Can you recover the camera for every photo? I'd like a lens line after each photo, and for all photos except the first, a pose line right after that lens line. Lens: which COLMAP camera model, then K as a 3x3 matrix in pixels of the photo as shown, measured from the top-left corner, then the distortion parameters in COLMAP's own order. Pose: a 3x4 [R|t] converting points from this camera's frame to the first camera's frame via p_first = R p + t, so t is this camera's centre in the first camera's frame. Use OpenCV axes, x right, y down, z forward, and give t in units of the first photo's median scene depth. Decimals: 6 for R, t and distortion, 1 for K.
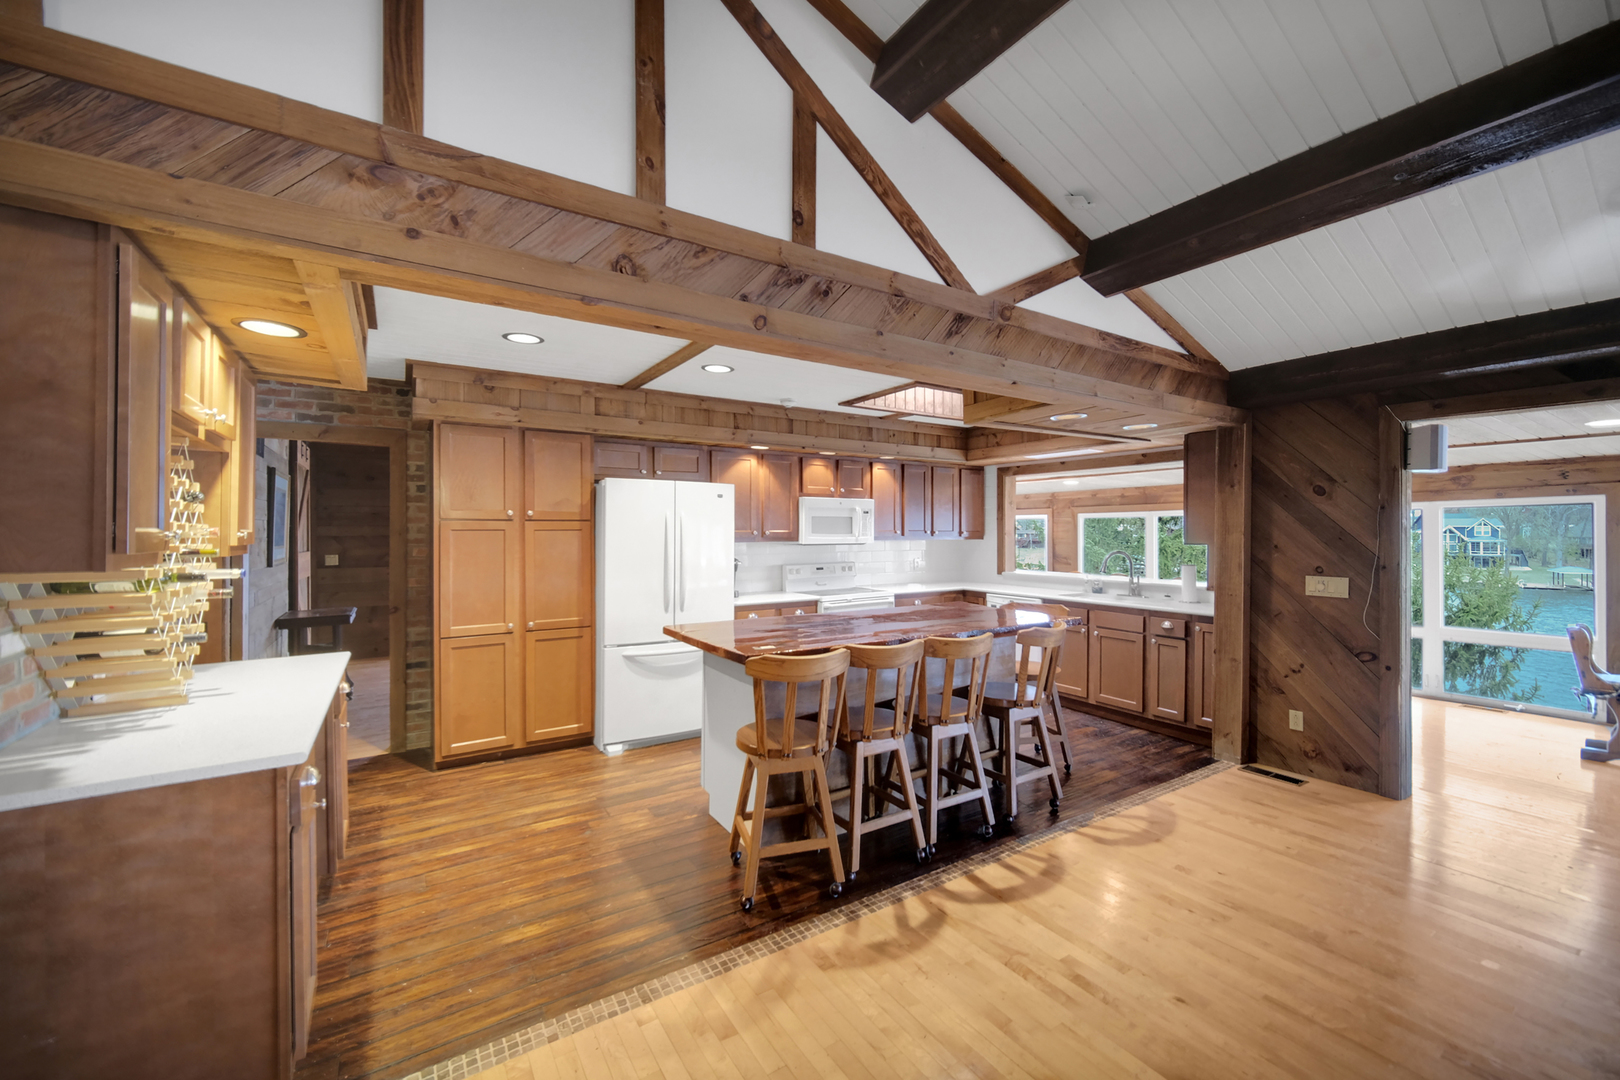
lens RADIAL K [[644.5, 0, 821.8], [0, 644.5, 532.9], [0, 0, 1]] dist [-0.004202, 0.000968]
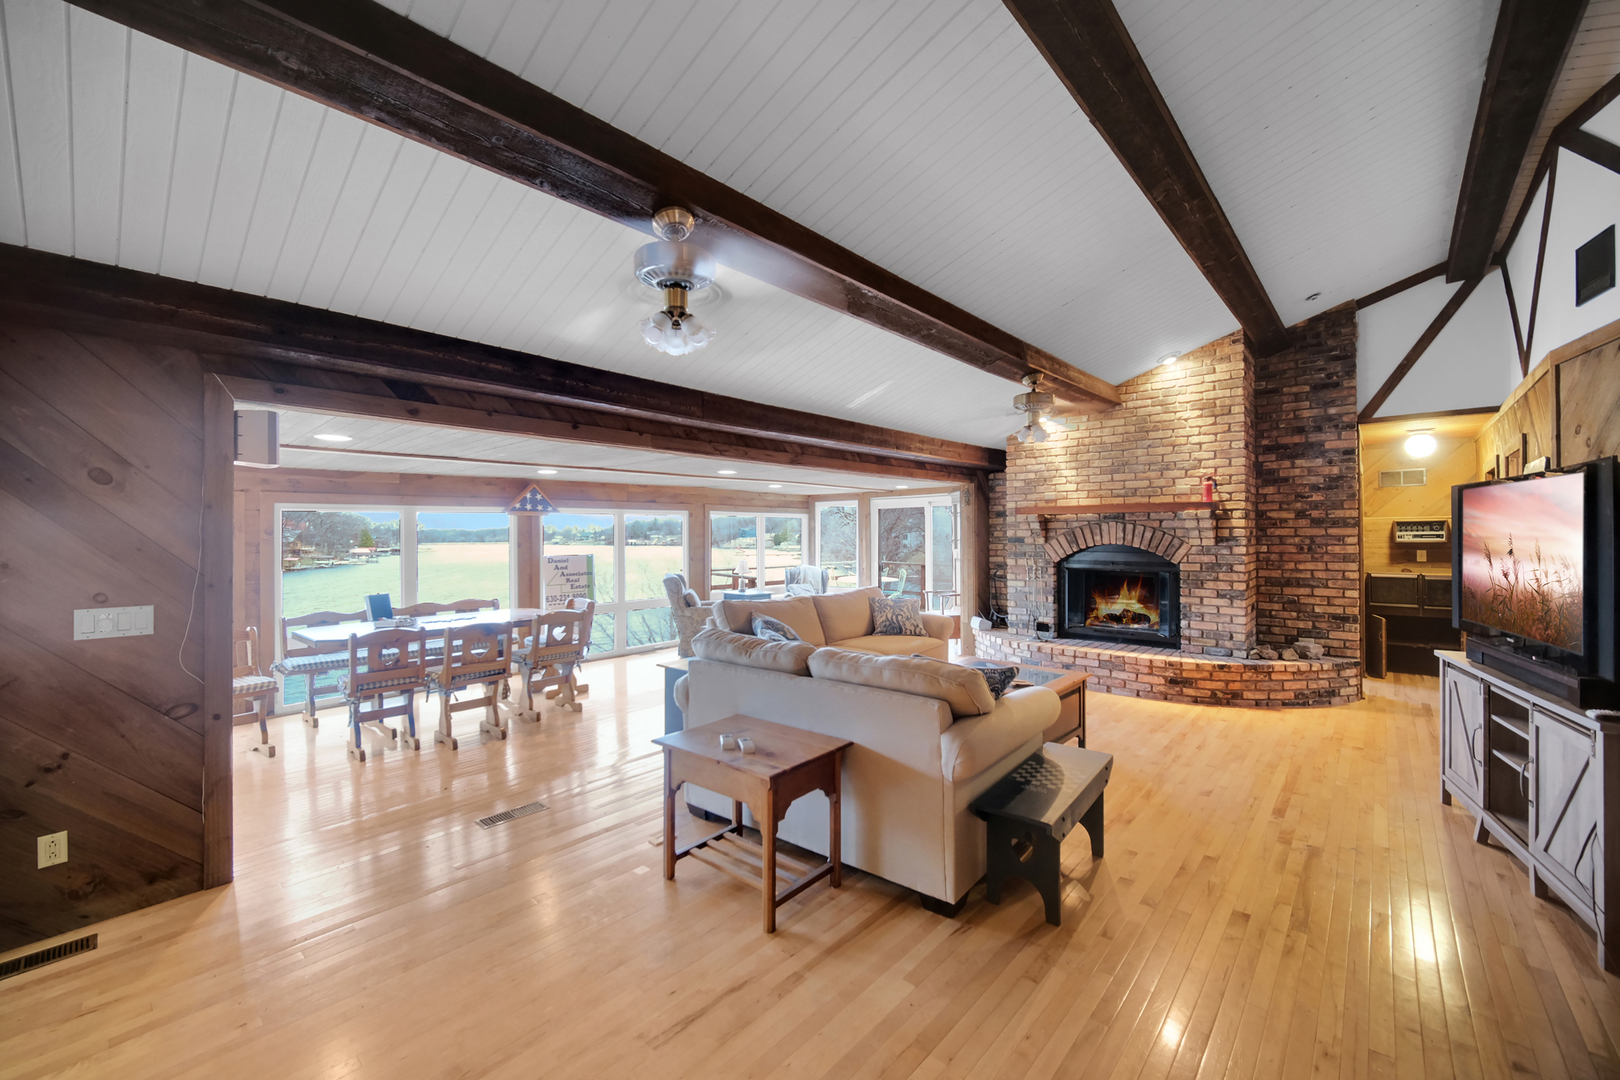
lens RADIAL K [[644.5, 0, 821.1], [0, 644.5, 529.1], [0, 0, 1]] dist [-0.004202, 0.000968]
pose [[-0.267326, 0.011157, 0.963541, -0.050191], [0.008086, 0.999924, -0.009335, -0.000120], [-0.963572, 0.005296, -0.267396, 0.516397]]
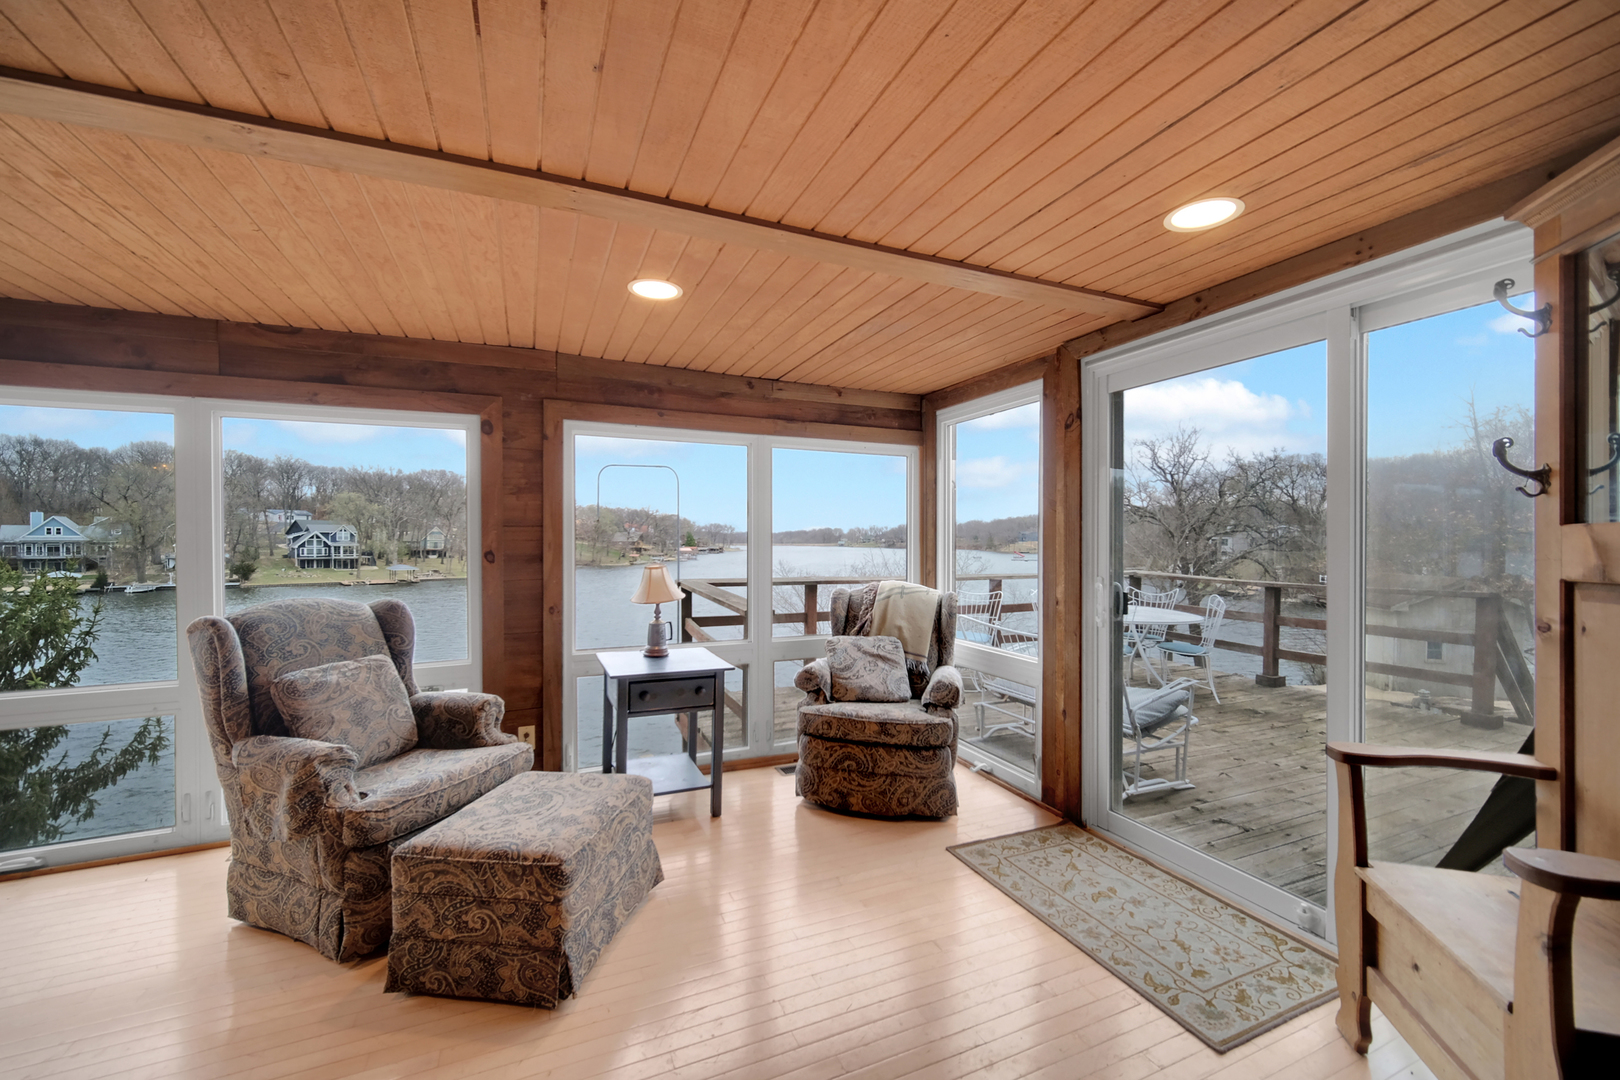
lens RADIAL K [[647.1, 0, 818.9], [0, 647.1, 545.3], [0, 0, 1]] dist [-0.005799, 0.000703]
pose [[0.160029, -0.008946, 0.987072, 1.721287], [-0.001571, 0.999955, 0.009318, 0.064978], [-0.987111, -0.003042, 0.160007, -0.239585]]
